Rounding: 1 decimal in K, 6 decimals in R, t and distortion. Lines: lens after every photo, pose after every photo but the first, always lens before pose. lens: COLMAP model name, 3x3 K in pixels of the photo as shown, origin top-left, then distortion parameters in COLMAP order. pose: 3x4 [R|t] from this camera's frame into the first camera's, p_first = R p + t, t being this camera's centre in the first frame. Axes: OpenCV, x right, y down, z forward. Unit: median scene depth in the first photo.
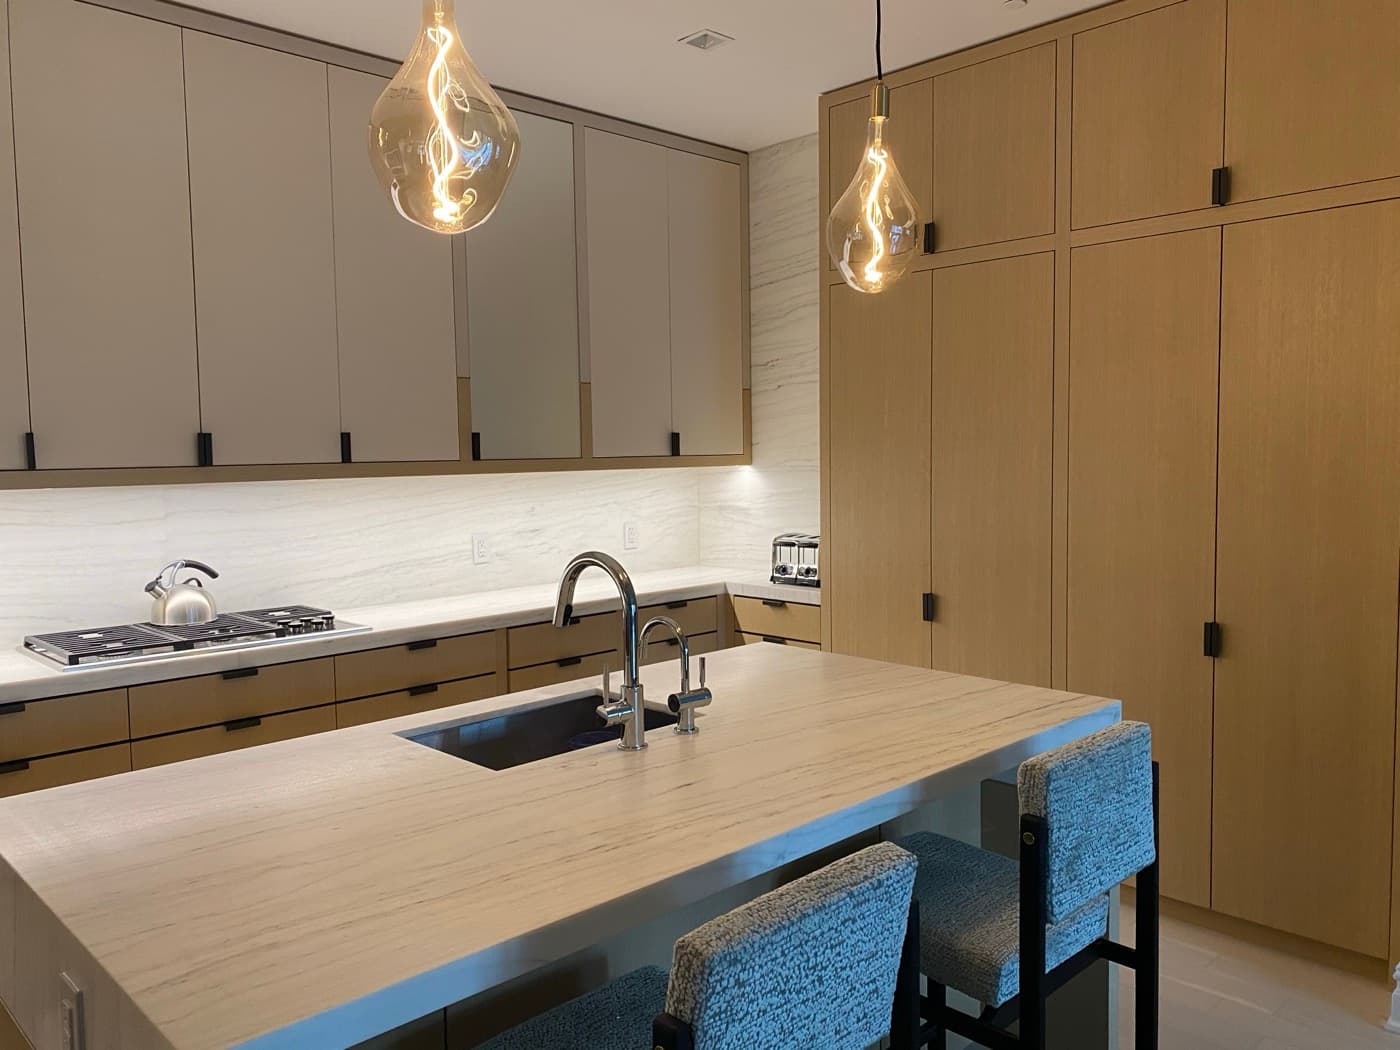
lens RADIAL K [[1068.0, 0, 704.9], [0, 1068.0, 522.2], [0, 0, 1]] dist [0.038576, -0.033521]
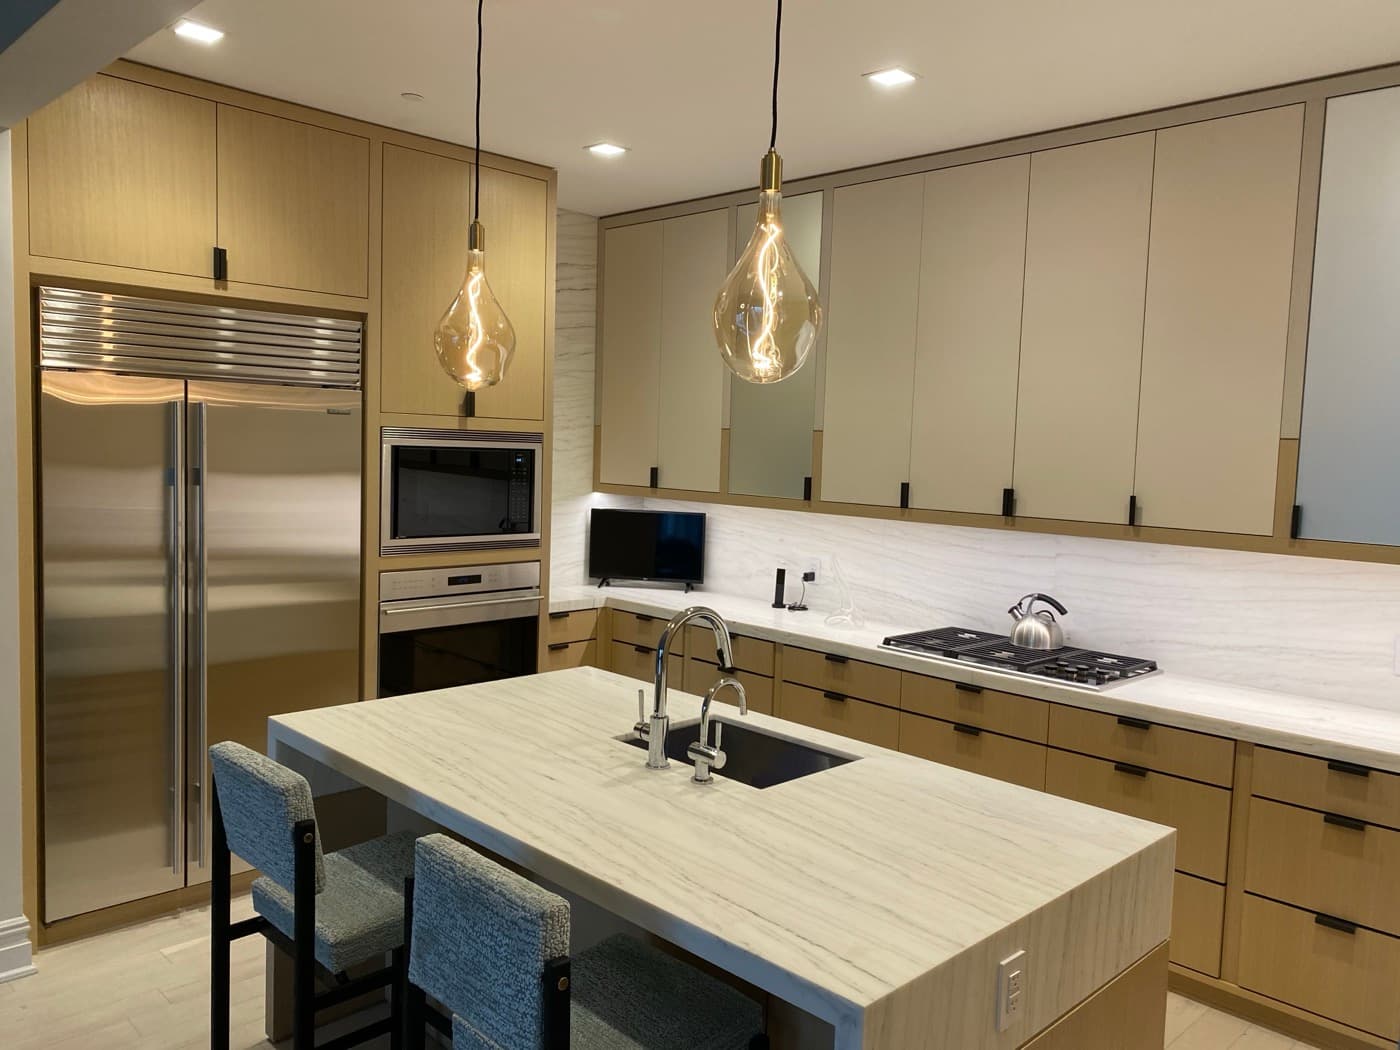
lens RADIAL K [[1068.1, 0, 714.2], [0, 1068.1, 525.0], [0, 0, 1]] dist [0.035871, -0.029413]
pose [[0.016025, 0.092882, -0.995548, 0.685176], [-0.103831, 0.990448, 0.090735, -0.110628], [0.994466, 0.101915, 0.025516, 0.608622]]
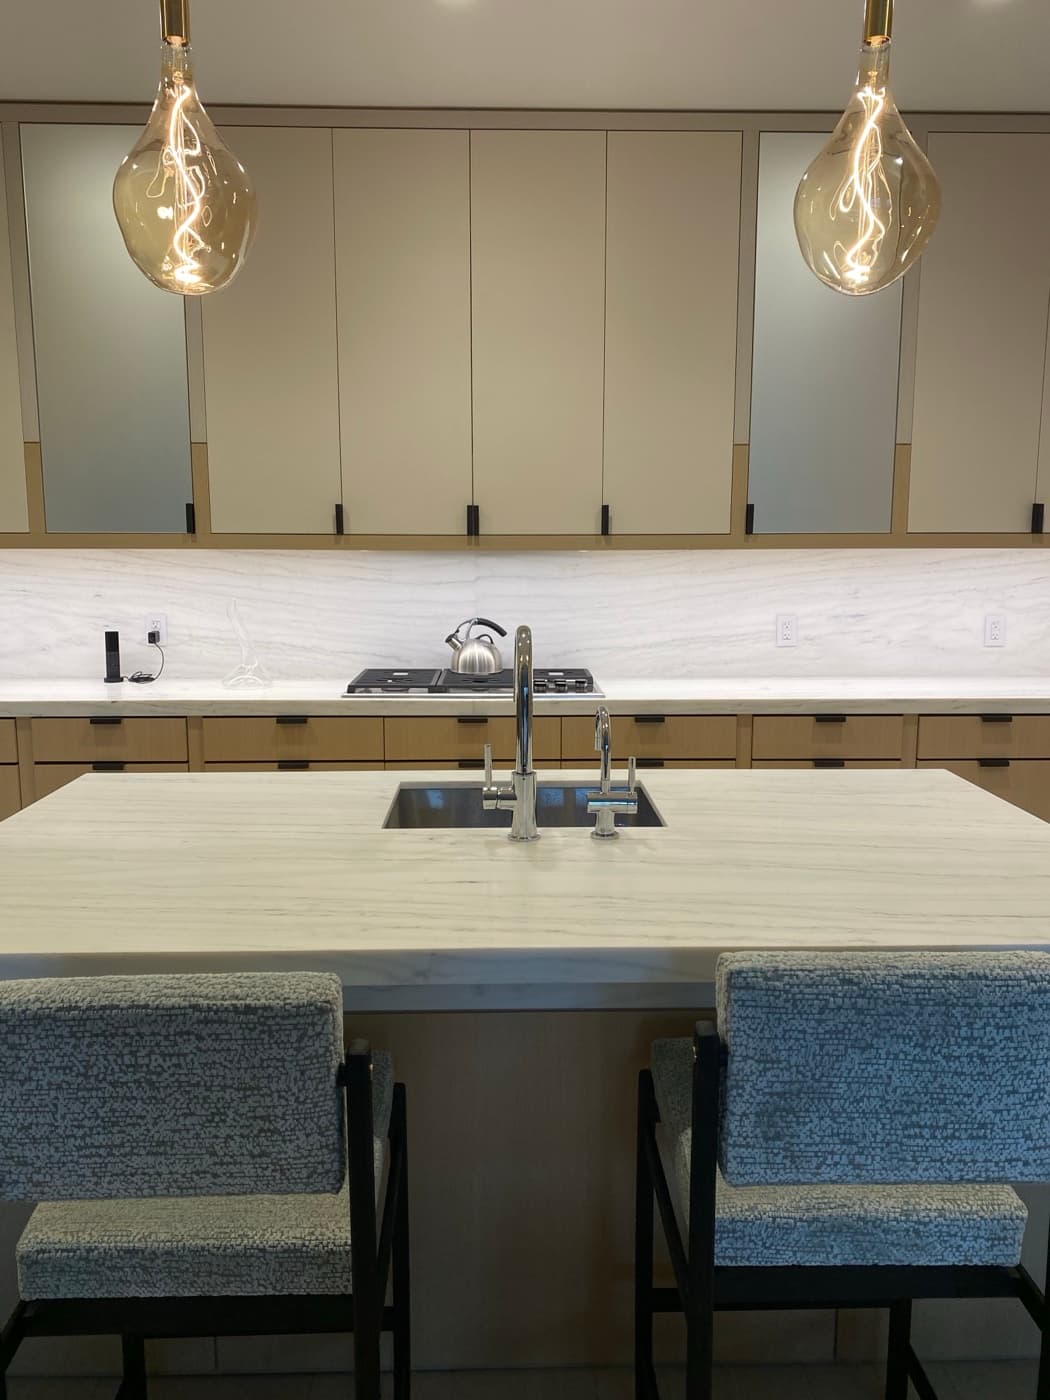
lens RADIAL K [[1068.0, 0, 526.7], [0, 1068.0, 689.5], [0, 0, 1]] dist [0.038576, -0.033521]
pose [[0.734155, 0.111211, -0.669813, 0.326678], [-0.058857, 0.993205, 0.100393, -0.006360], [0.676426, -0.034281, 0.735712, 0.197288]]
